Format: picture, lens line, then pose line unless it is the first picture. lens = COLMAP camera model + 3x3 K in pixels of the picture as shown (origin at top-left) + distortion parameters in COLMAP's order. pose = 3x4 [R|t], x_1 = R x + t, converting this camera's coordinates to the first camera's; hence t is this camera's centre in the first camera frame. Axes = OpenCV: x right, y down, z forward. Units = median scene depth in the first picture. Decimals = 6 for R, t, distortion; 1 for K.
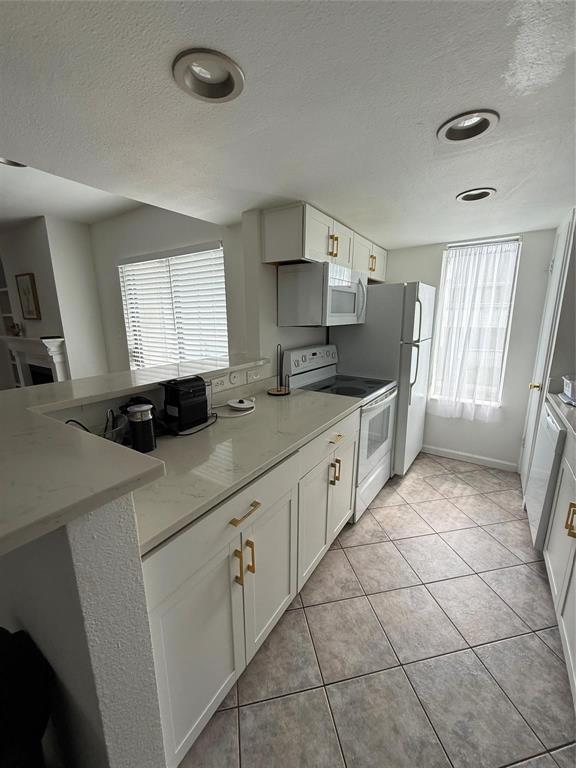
lens RADIAL K [[306.6, 0, 288.0], [0, 306.6, 384.0], [0, 0, 1]] dist [-0.000889, -0.000441]
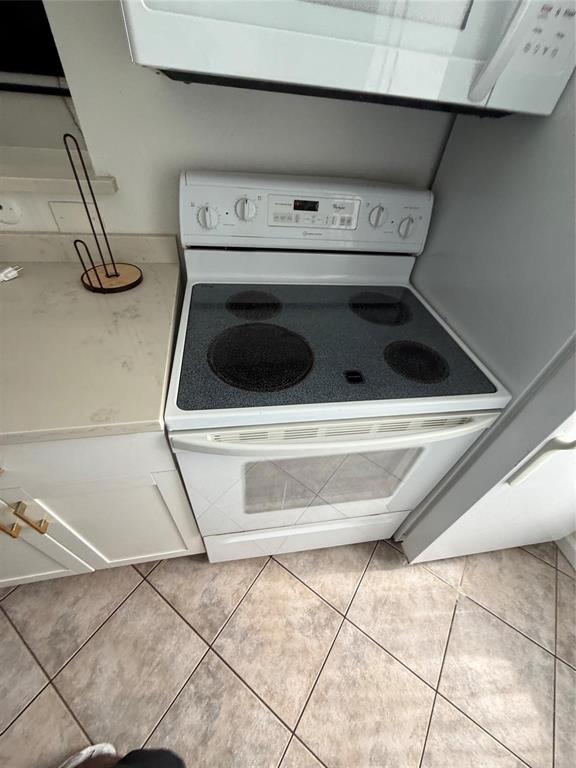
lens RADIAL K [[306.6, 0, 288.0], [0, 306.6, 384.0], [0, 0, 1]] dist [-0.000889, -0.000441]
pose [[0.690005, 0.549361, -0.471270, 0.352419], [-0.246509, 0.790538, 0.560610, -0.129423], [0.680534, -0.270651, 0.680897, 0.709051]]
